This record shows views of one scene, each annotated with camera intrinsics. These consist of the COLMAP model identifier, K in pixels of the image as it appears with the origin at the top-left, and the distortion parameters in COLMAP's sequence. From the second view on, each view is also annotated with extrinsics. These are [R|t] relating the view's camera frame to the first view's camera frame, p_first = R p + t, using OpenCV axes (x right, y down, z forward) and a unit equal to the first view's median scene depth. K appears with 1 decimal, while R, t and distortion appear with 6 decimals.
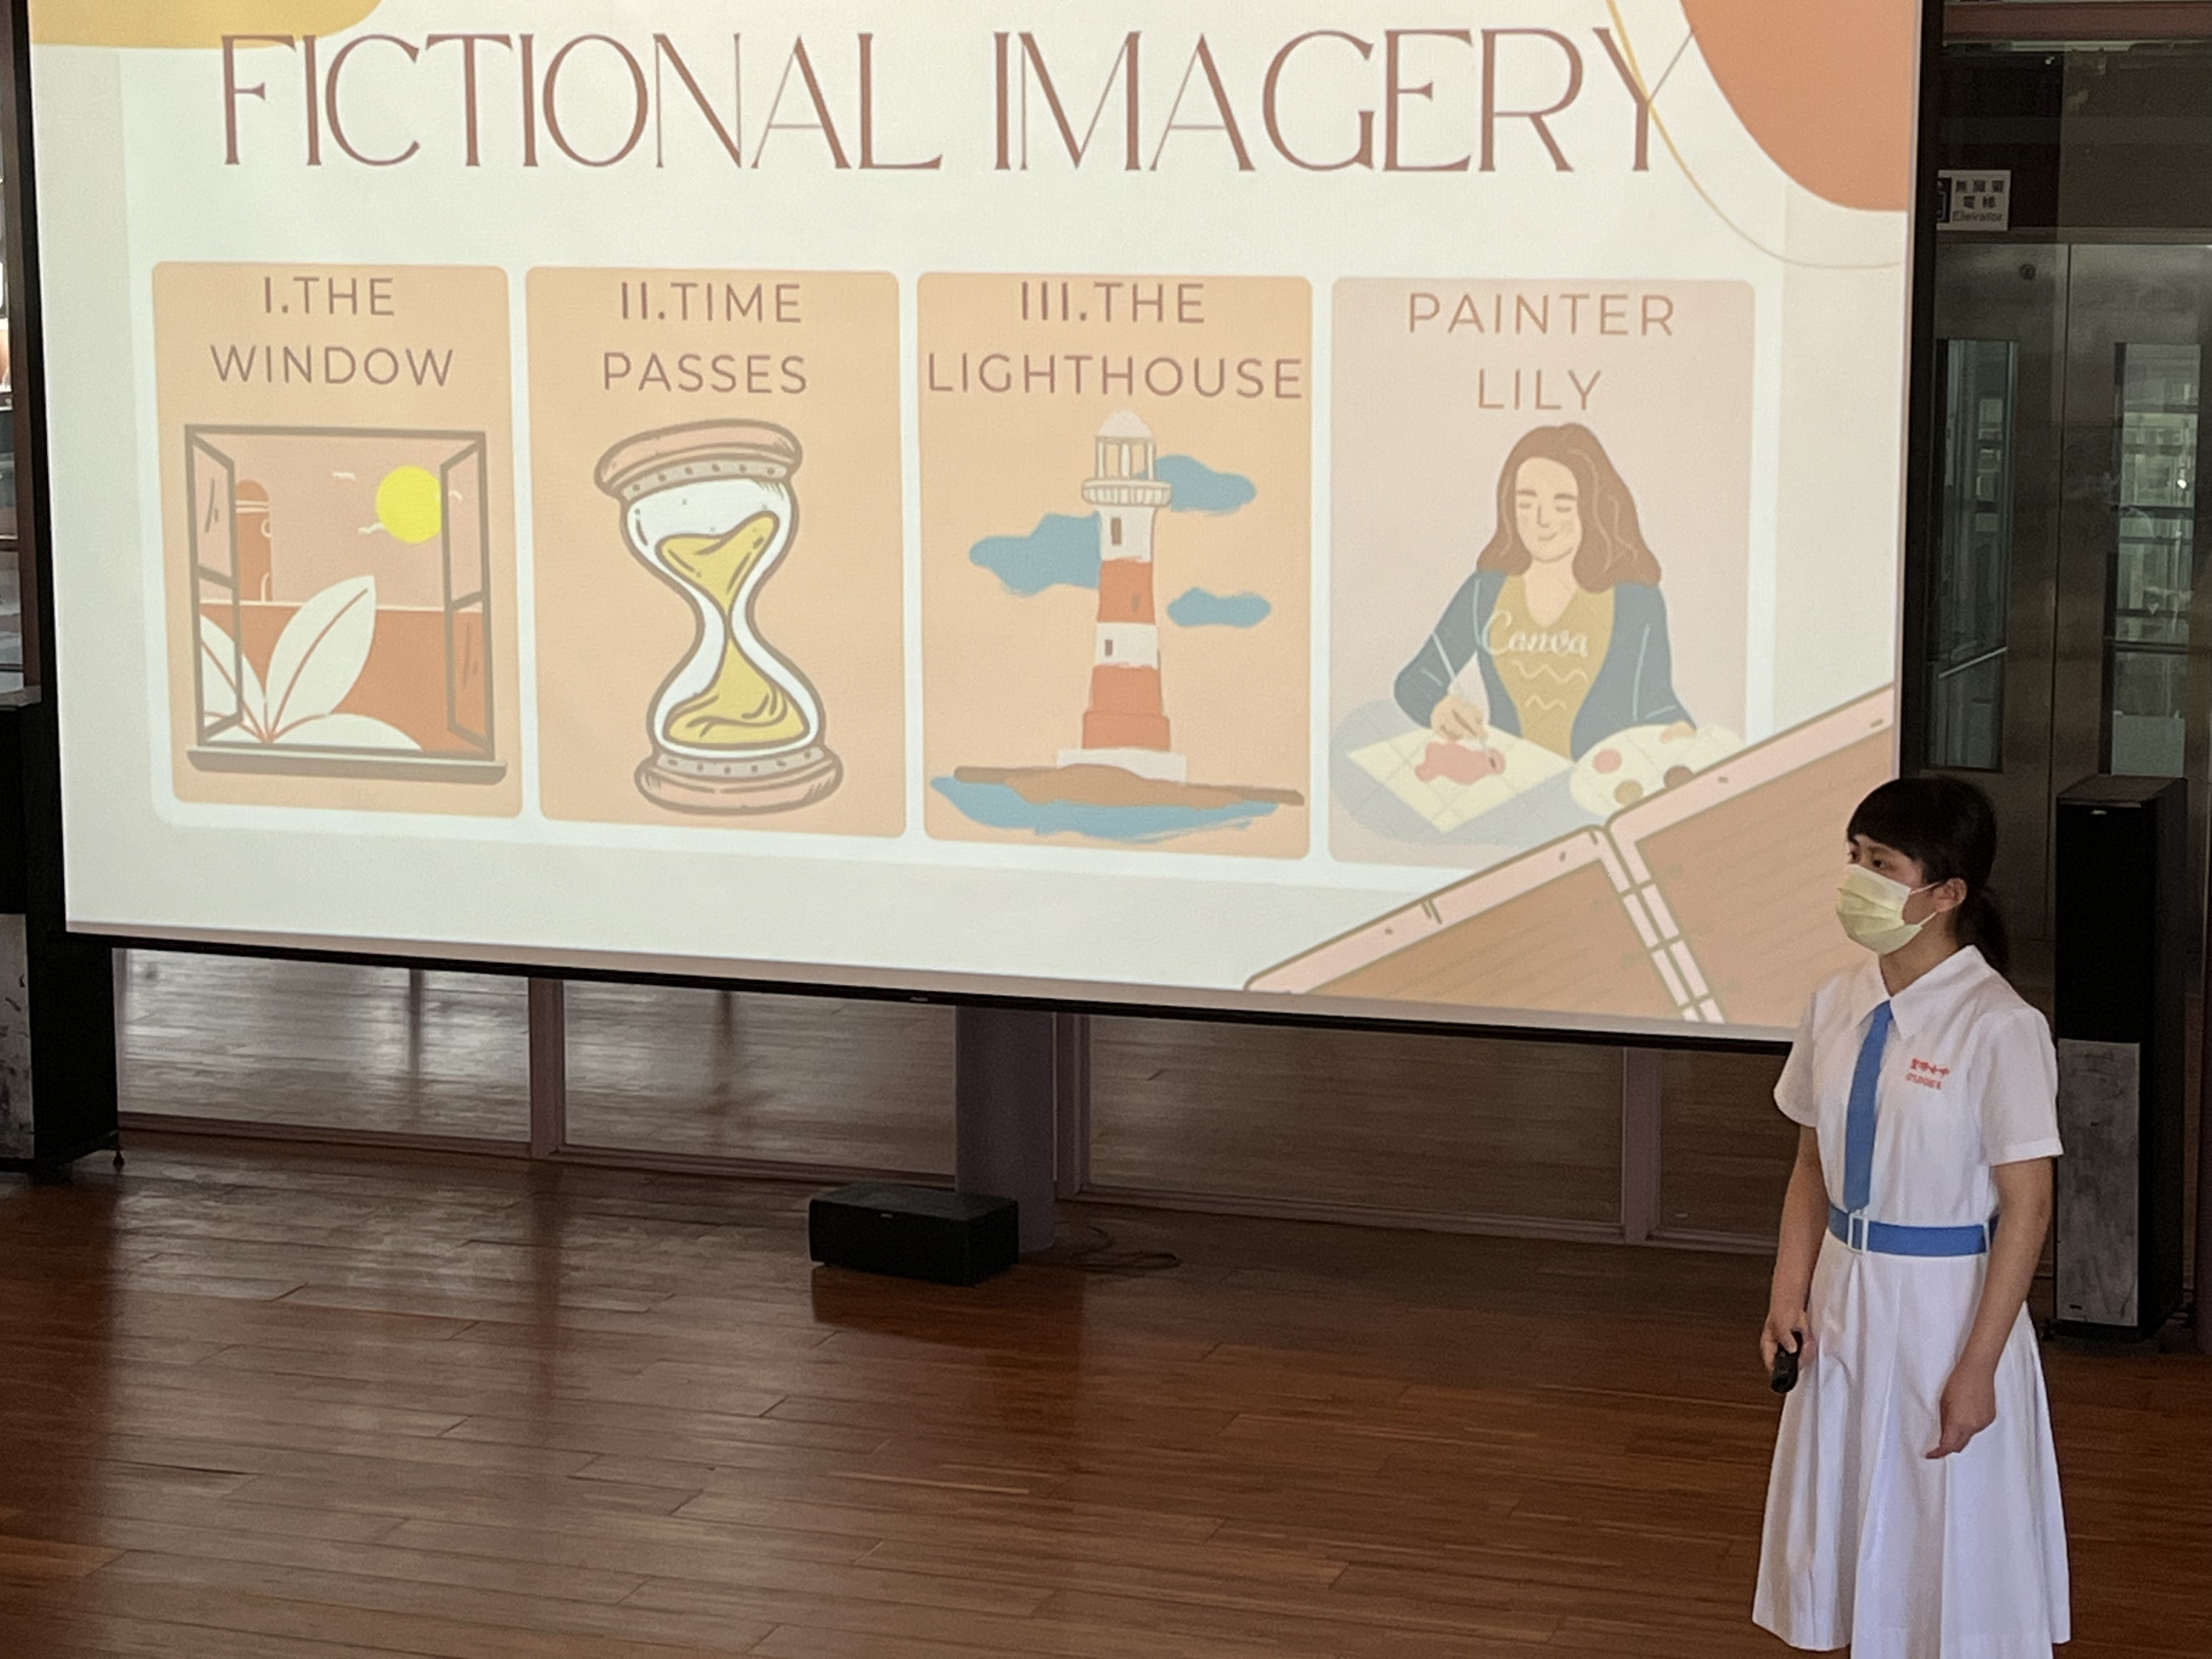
lens RADIAL K [[4322.6, 0, 1144.8], [0, 4322.6, 825.4], [0, 0, 1]] dist [0.165911, -0.577672]
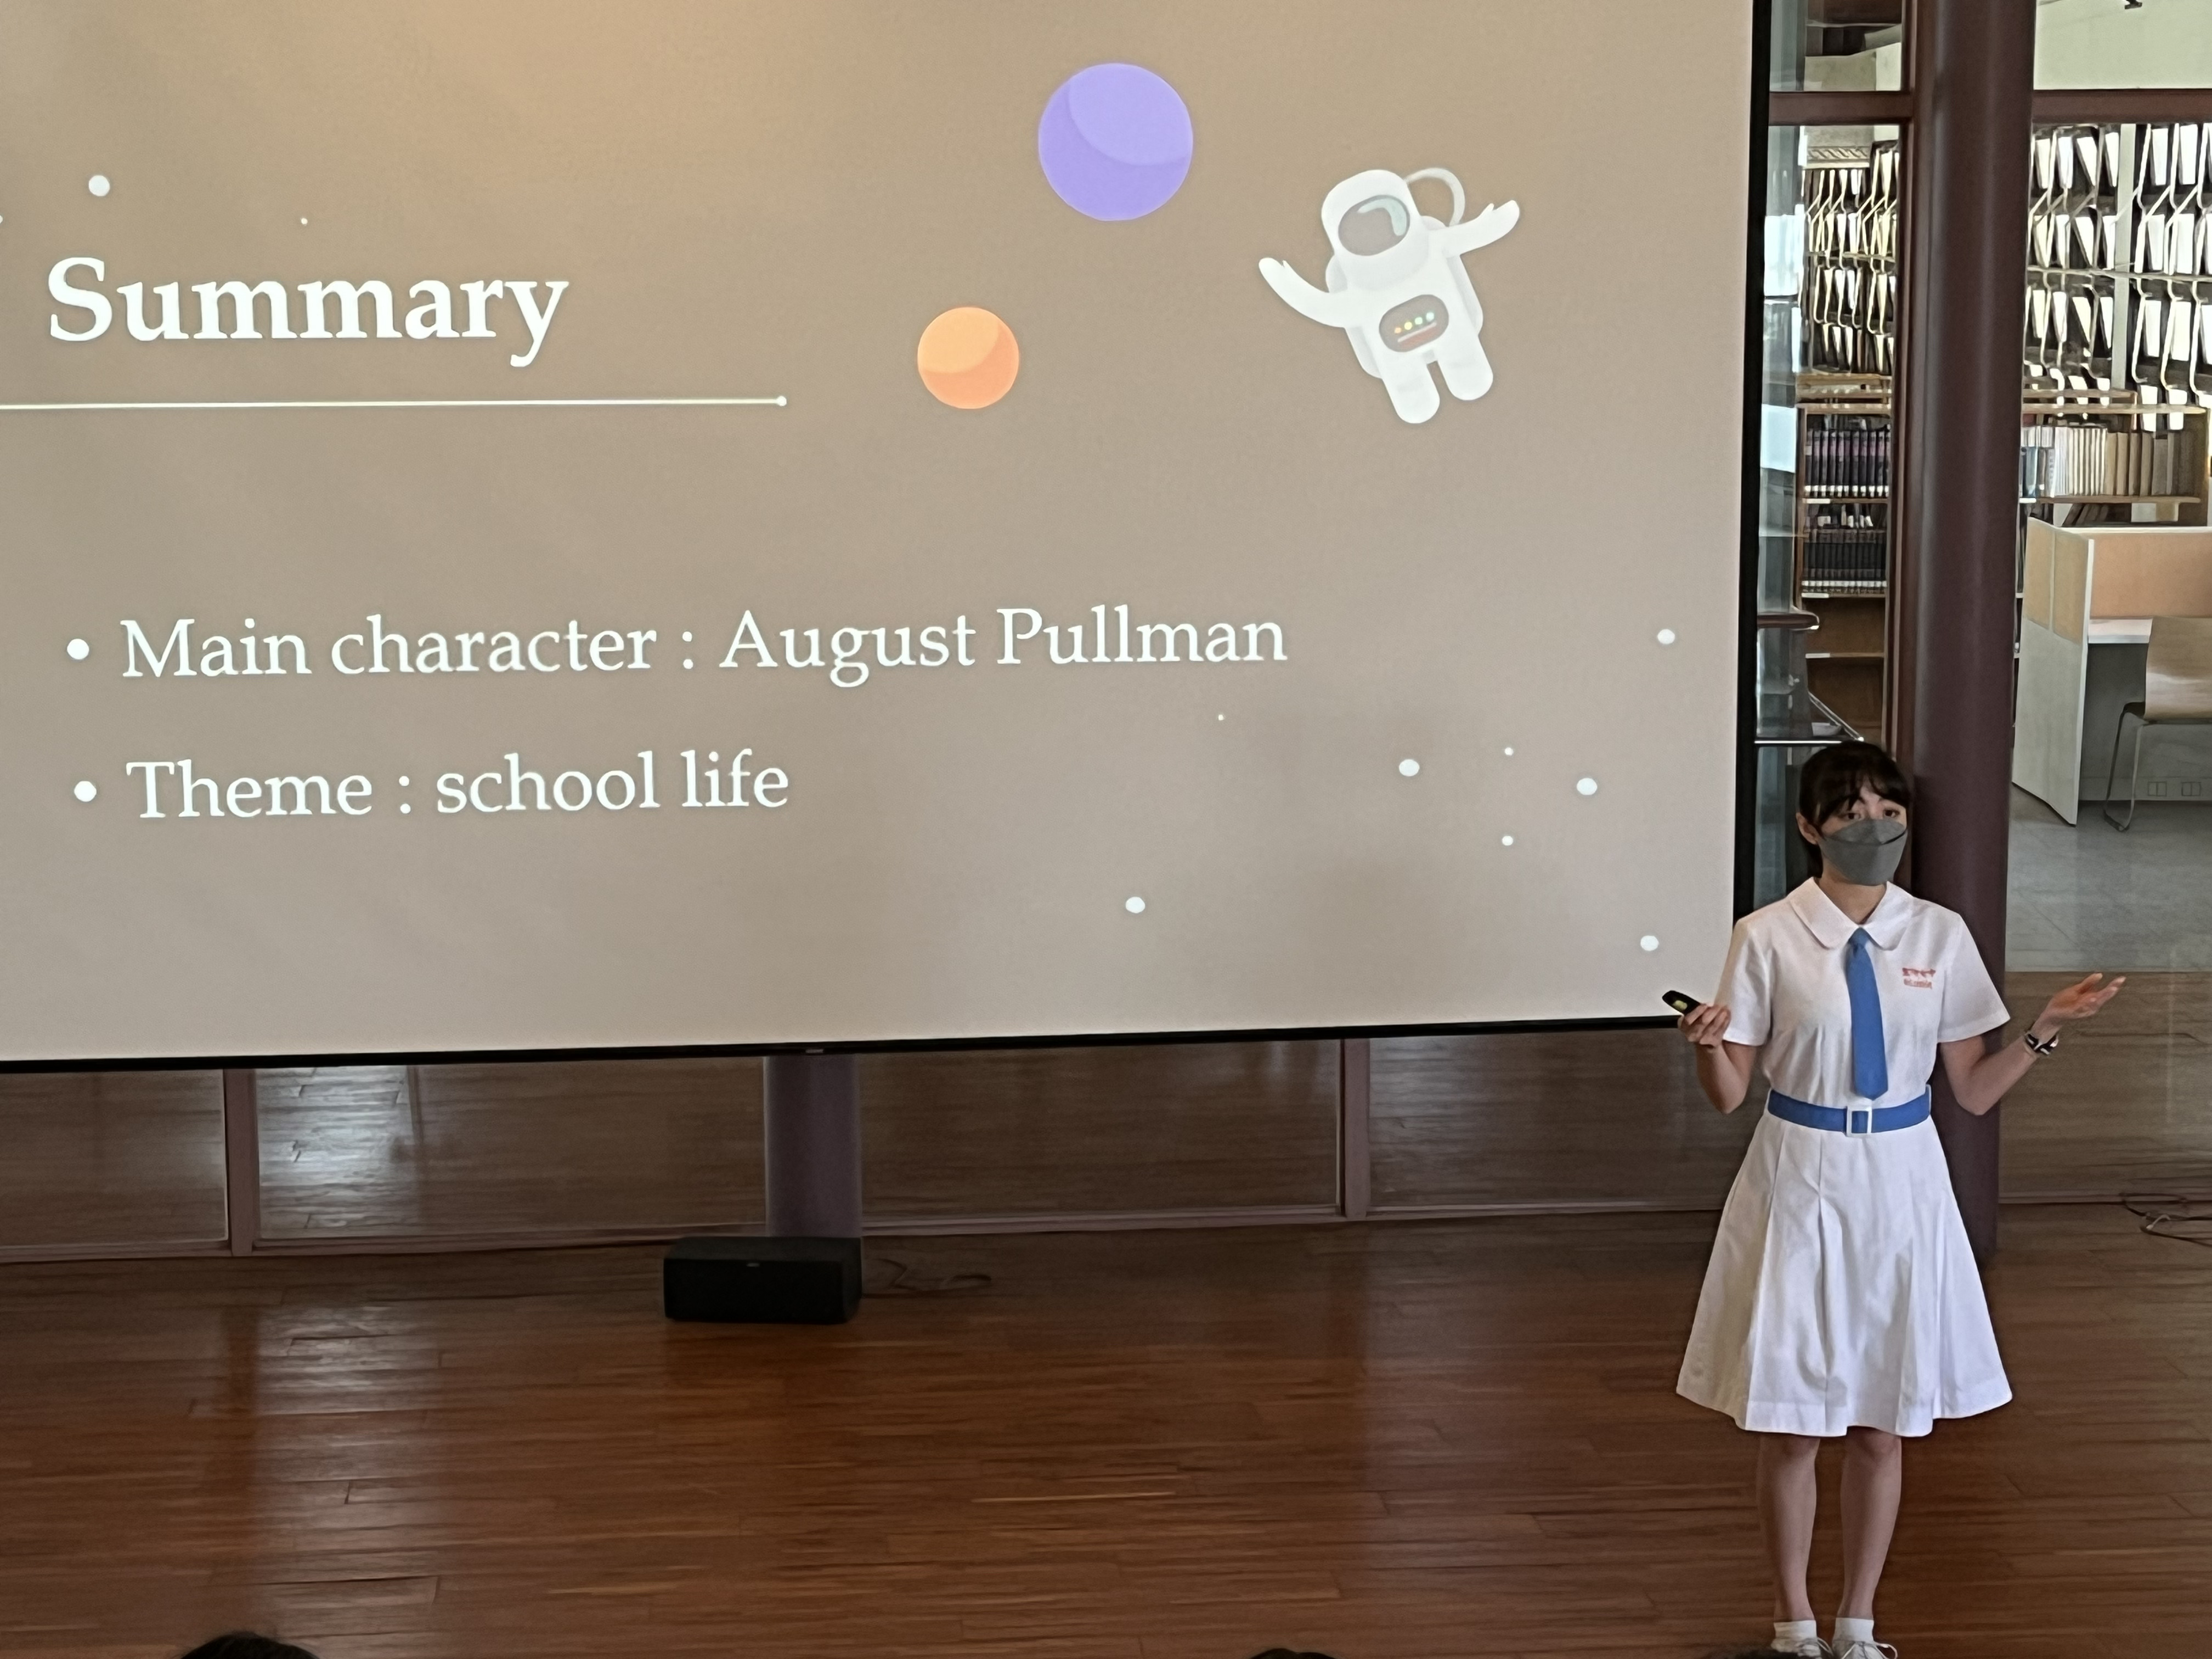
lens RADIAL K [[4122.2, 0, 1097.4], [0, 4122.2, 840.6], [0, 0, 1]] dist [0.147001, -0.435594]
pose [[0.918464, -0.065491, 0.390044, -0.352597], [0.068528, 0.997630, 0.006141, -0.010512], [-0.389521, 0.021089, 0.920776, 0.061790]]
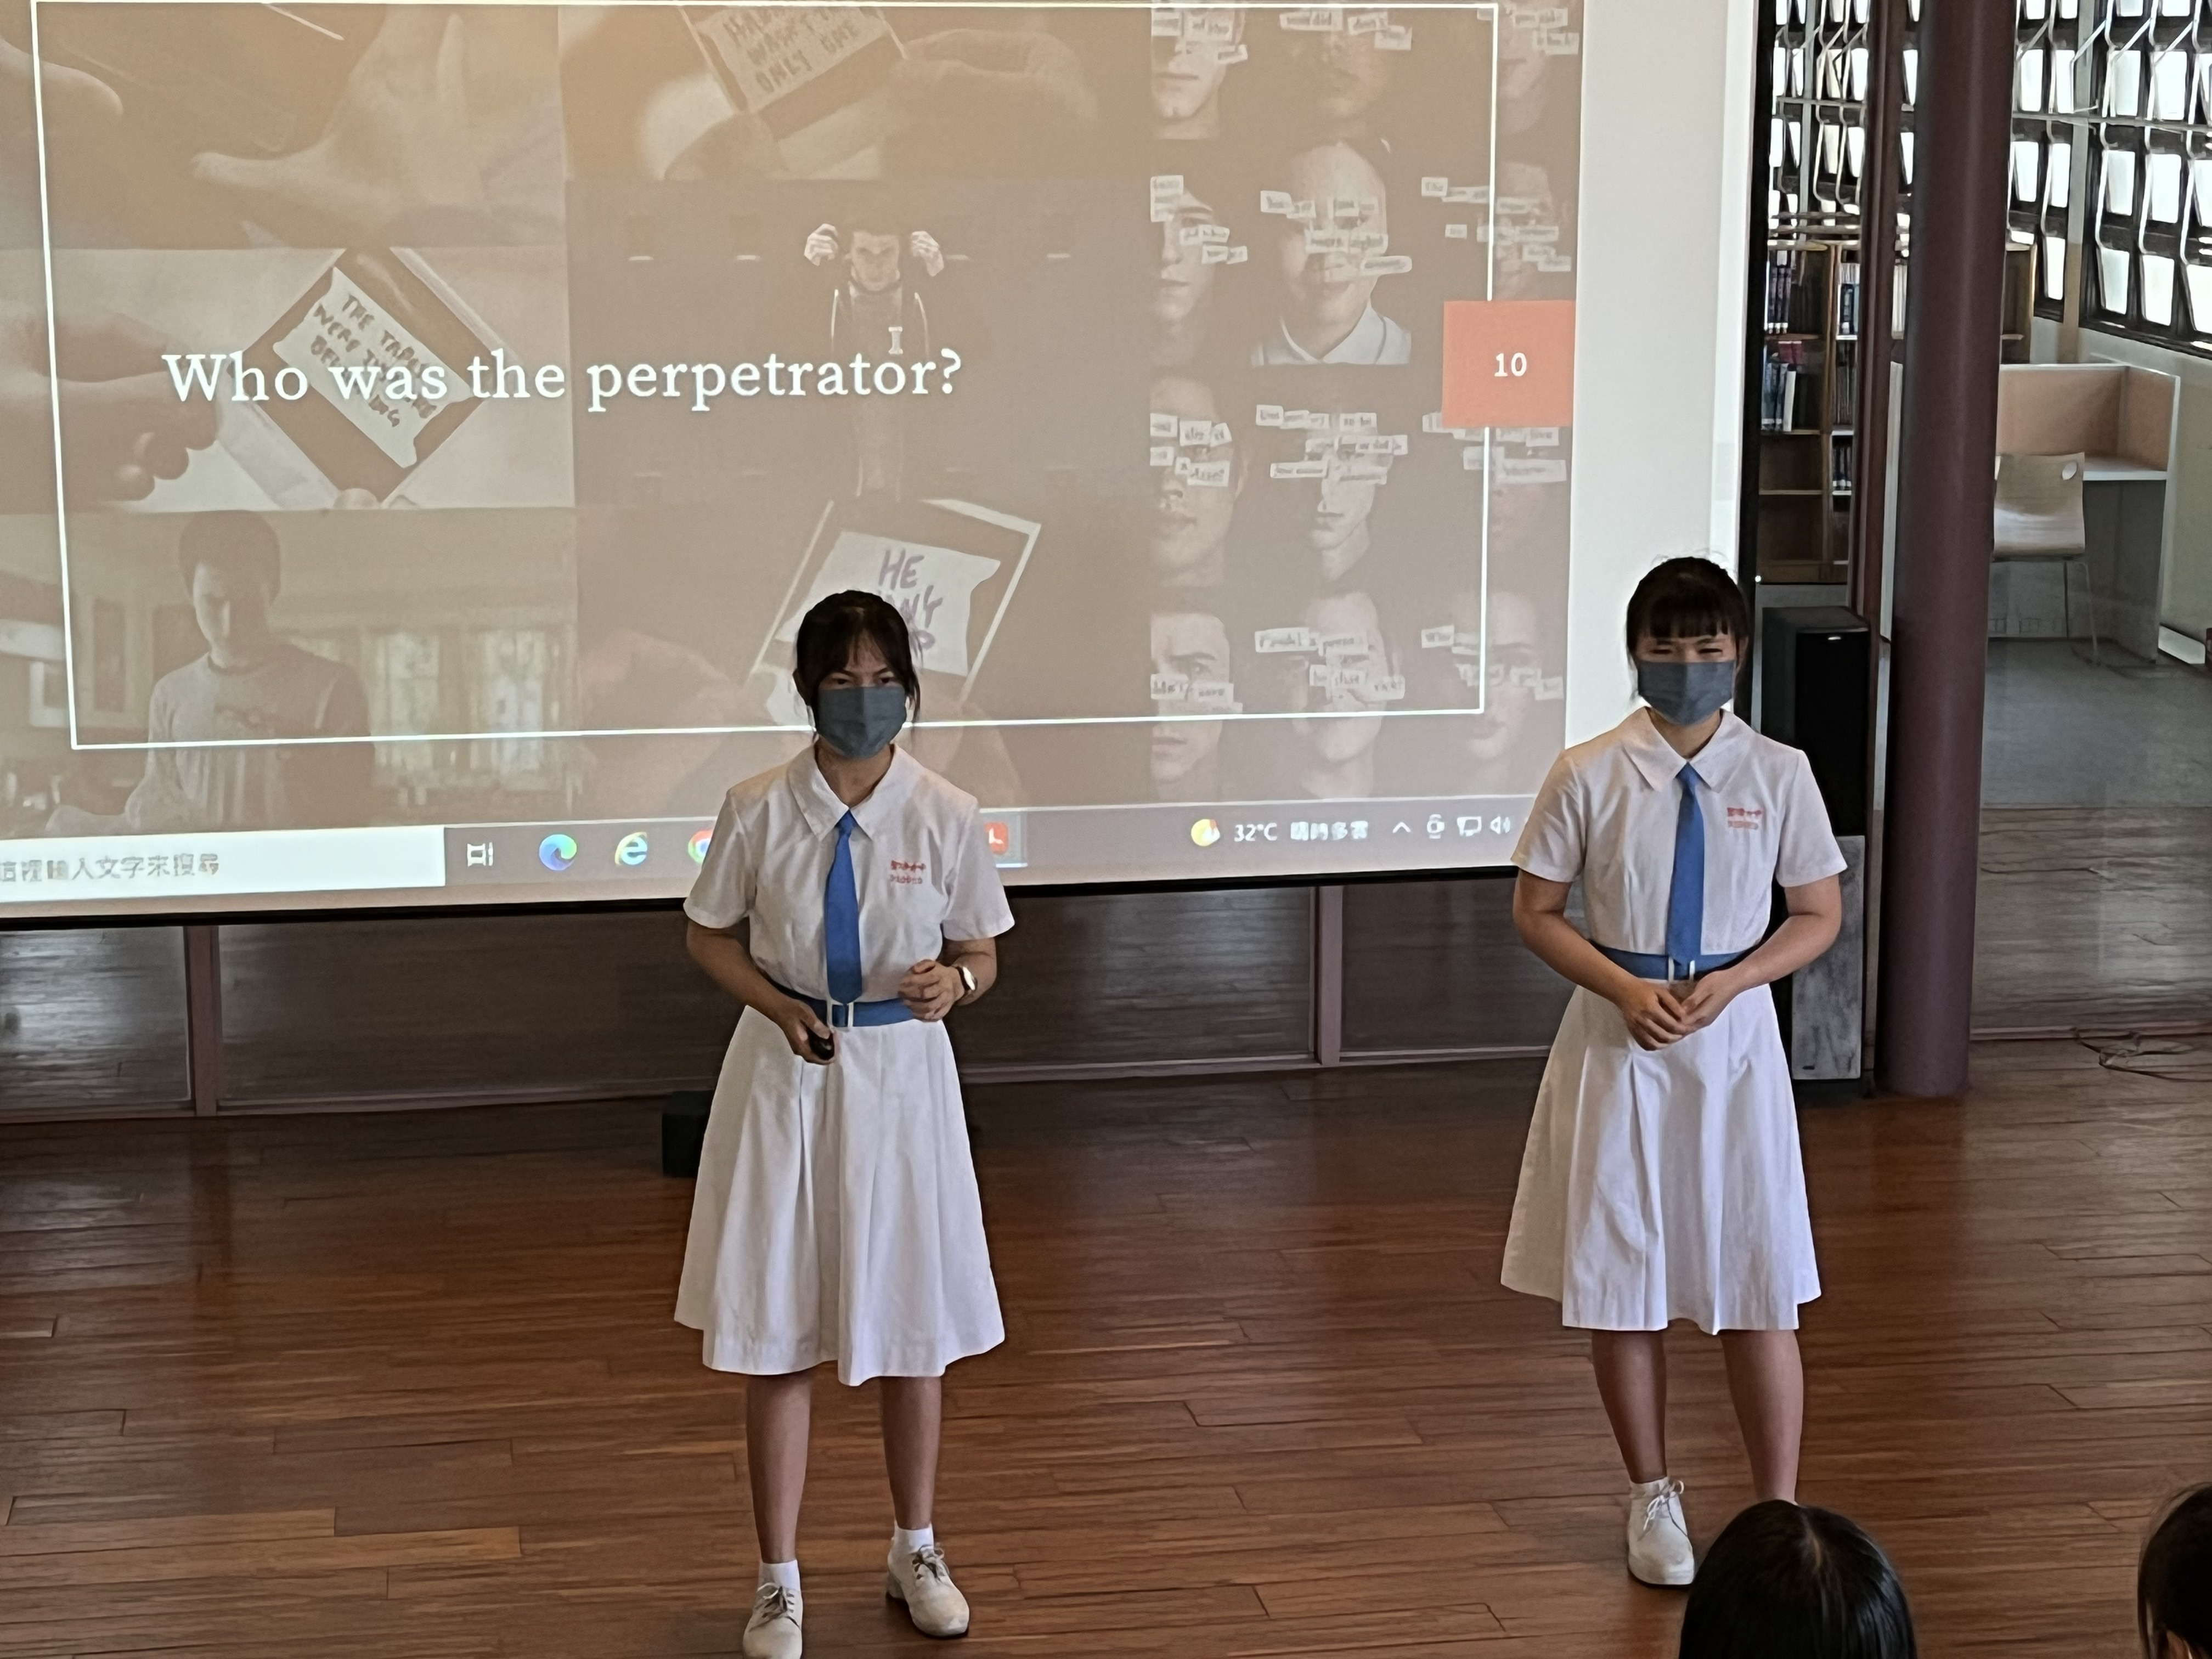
lens RADIAL K [[4152.1, 0, 1107.2], [0, 4152.1, 851.4], [0, 0, 1]] dist [0.163431, -0.594438]
pose [[0.884812, -0.089569, 0.457259, -0.417791], [0.073161, 0.995884, 0.053506, -0.018270], [-0.460169, -0.013889, 0.887723, 0.093931]]
